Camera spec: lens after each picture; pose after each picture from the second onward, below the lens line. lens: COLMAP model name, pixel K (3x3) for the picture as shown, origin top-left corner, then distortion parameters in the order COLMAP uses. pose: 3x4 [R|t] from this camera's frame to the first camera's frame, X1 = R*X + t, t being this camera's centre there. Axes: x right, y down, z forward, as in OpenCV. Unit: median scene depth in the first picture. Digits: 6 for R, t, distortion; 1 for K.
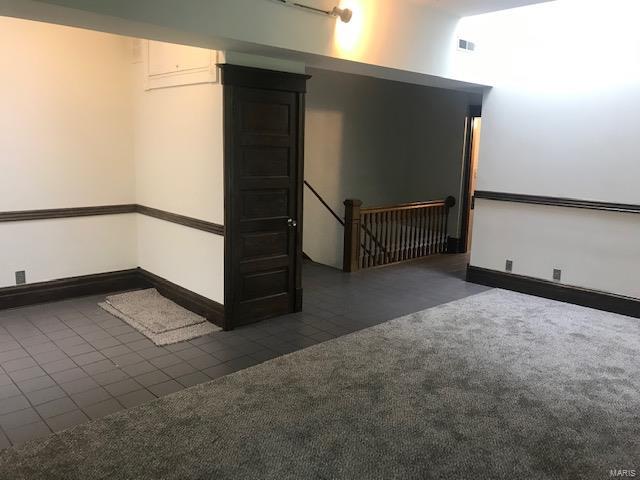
lens RADIAL K [[521.2, 0, 318.6], [0, 521.2, 240.5], [0, 0, 1]] dist [-0.001506, -0.002718]
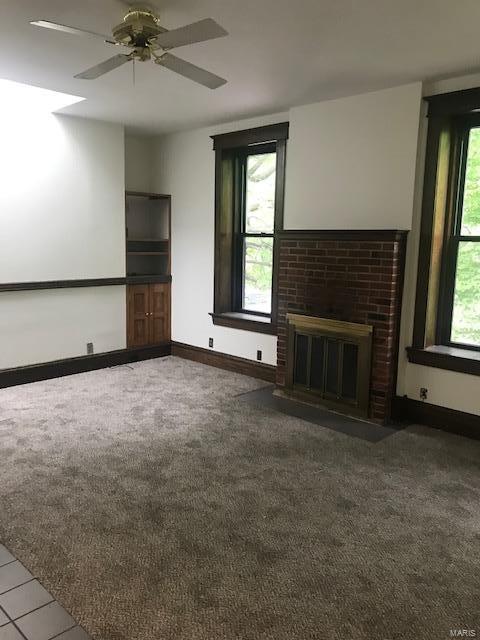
lens RADIAL K [[521.2, 0, 238.7], [0, 521.2, 319.5], [0, 0, 1]] dist [-0.001506, -0.002718]
pose [[-0.060582, -0.171454, 0.983328, -0.626495], [0.157301, 0.971187, 0.179028, -0.143413], [-0.985691, 0.165525, -0.031867, 0.741744]]
